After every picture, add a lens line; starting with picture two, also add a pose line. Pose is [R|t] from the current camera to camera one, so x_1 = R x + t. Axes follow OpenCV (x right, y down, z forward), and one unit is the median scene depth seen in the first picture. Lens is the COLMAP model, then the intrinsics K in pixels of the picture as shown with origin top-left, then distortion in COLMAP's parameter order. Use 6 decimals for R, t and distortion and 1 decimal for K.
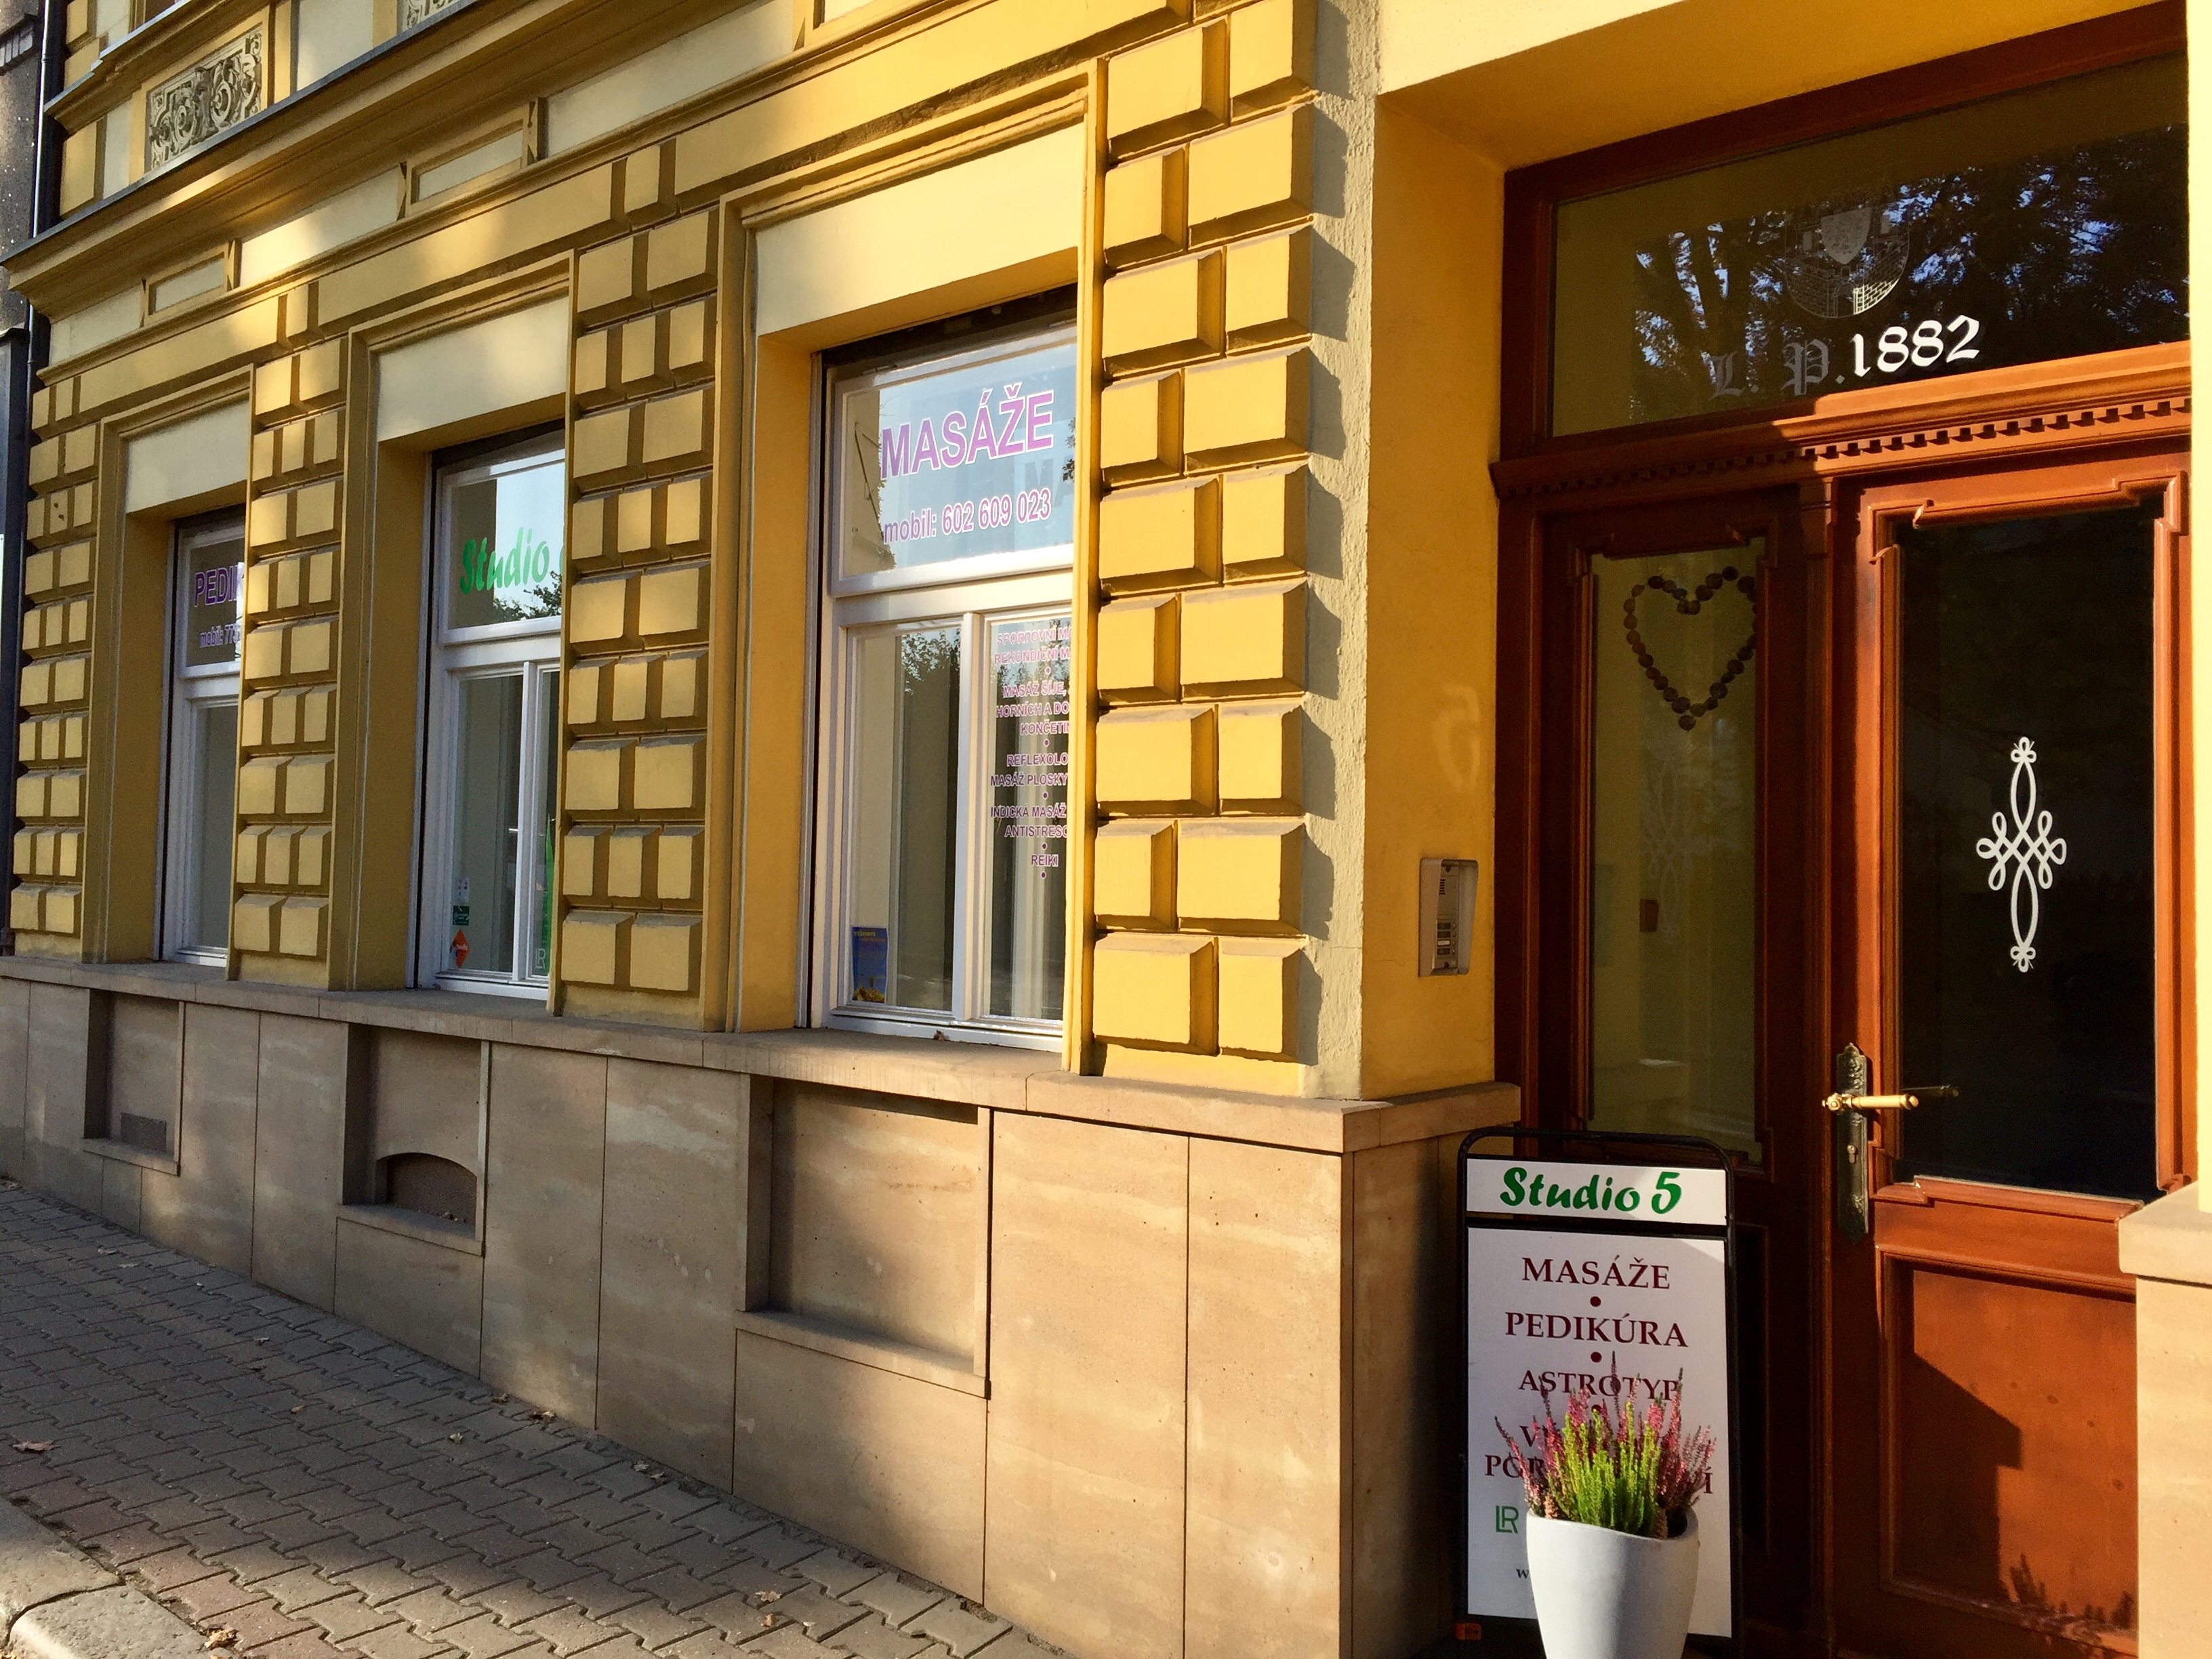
lens RADIAL K [[1936.1, 0, 1107.9], [0, 1936.1, 820.7], [0, 0, 1]] dist [0.039882, -0.008827]
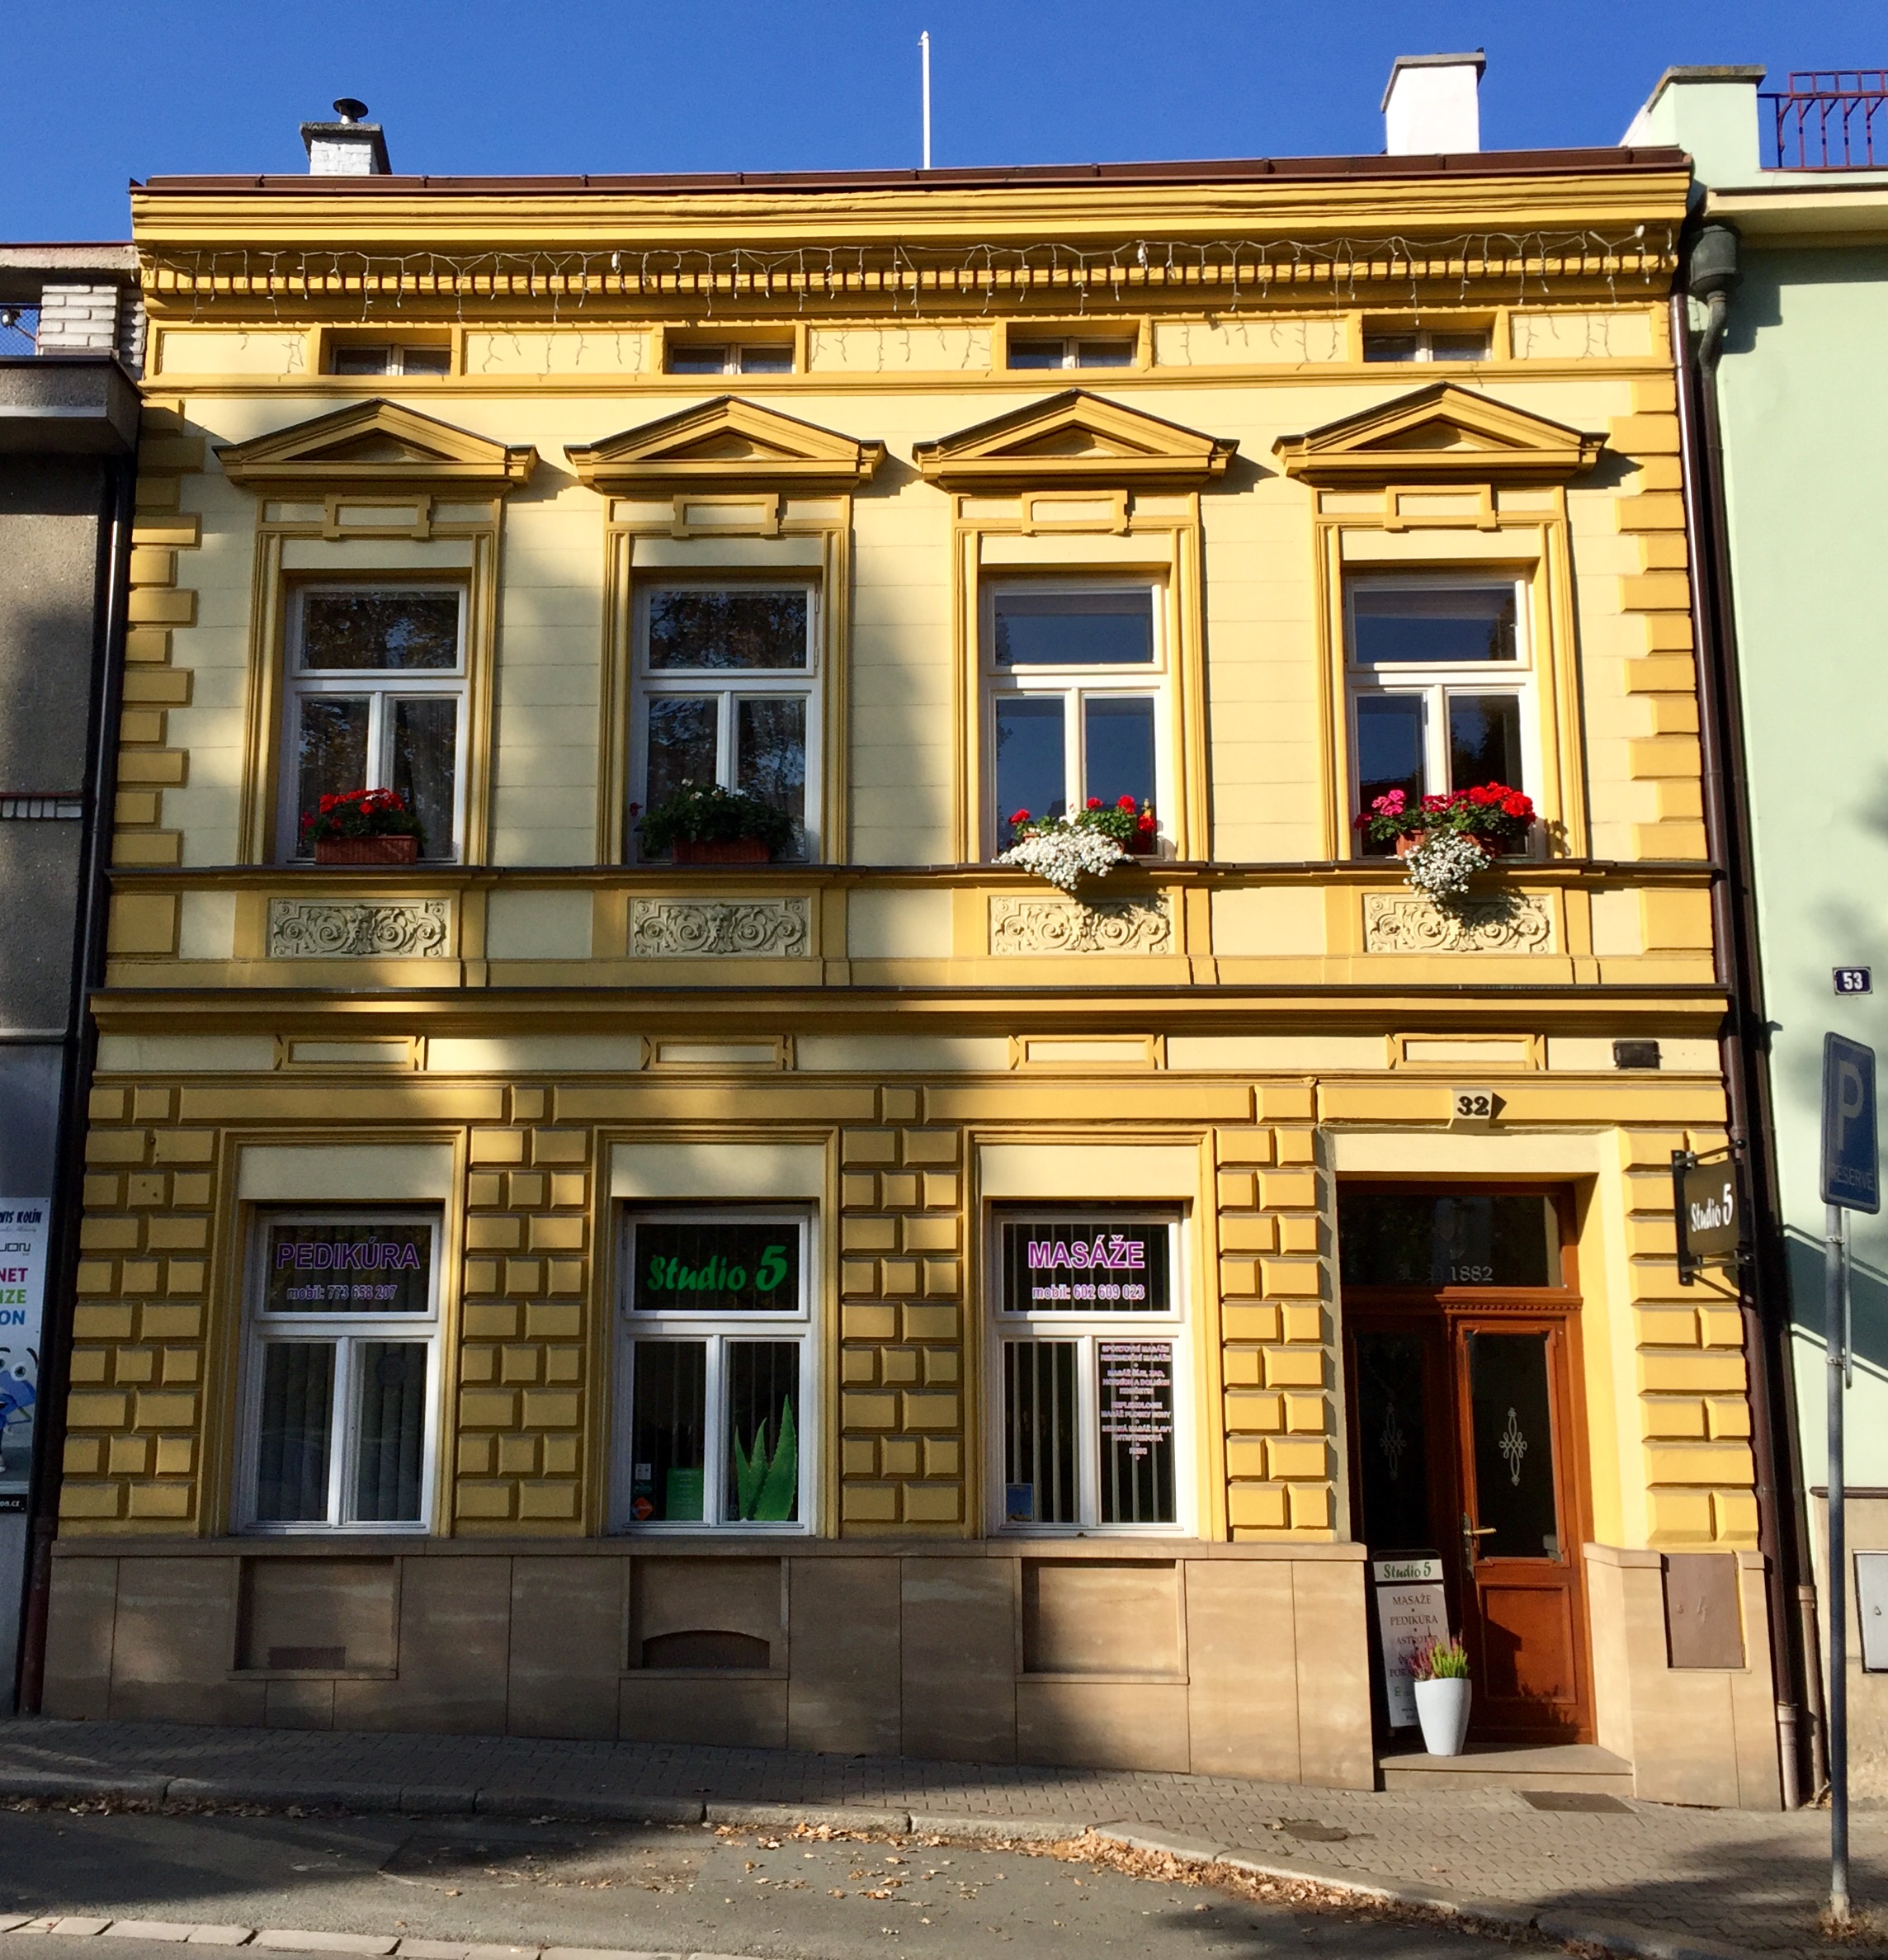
lens RADIAL K [[2271.2, 0, 943.3], [0, 2271.2, 981.3], [0, 0, 1]] dist [0.036605, 0.000000]
pose [[0.759686, 0.106572, 0.641498, -2.367937], [-0.008606, 0.988041, -0.153951, -0.133206], [-0.650233, 0.111434, 0.751518, -1.094782]]
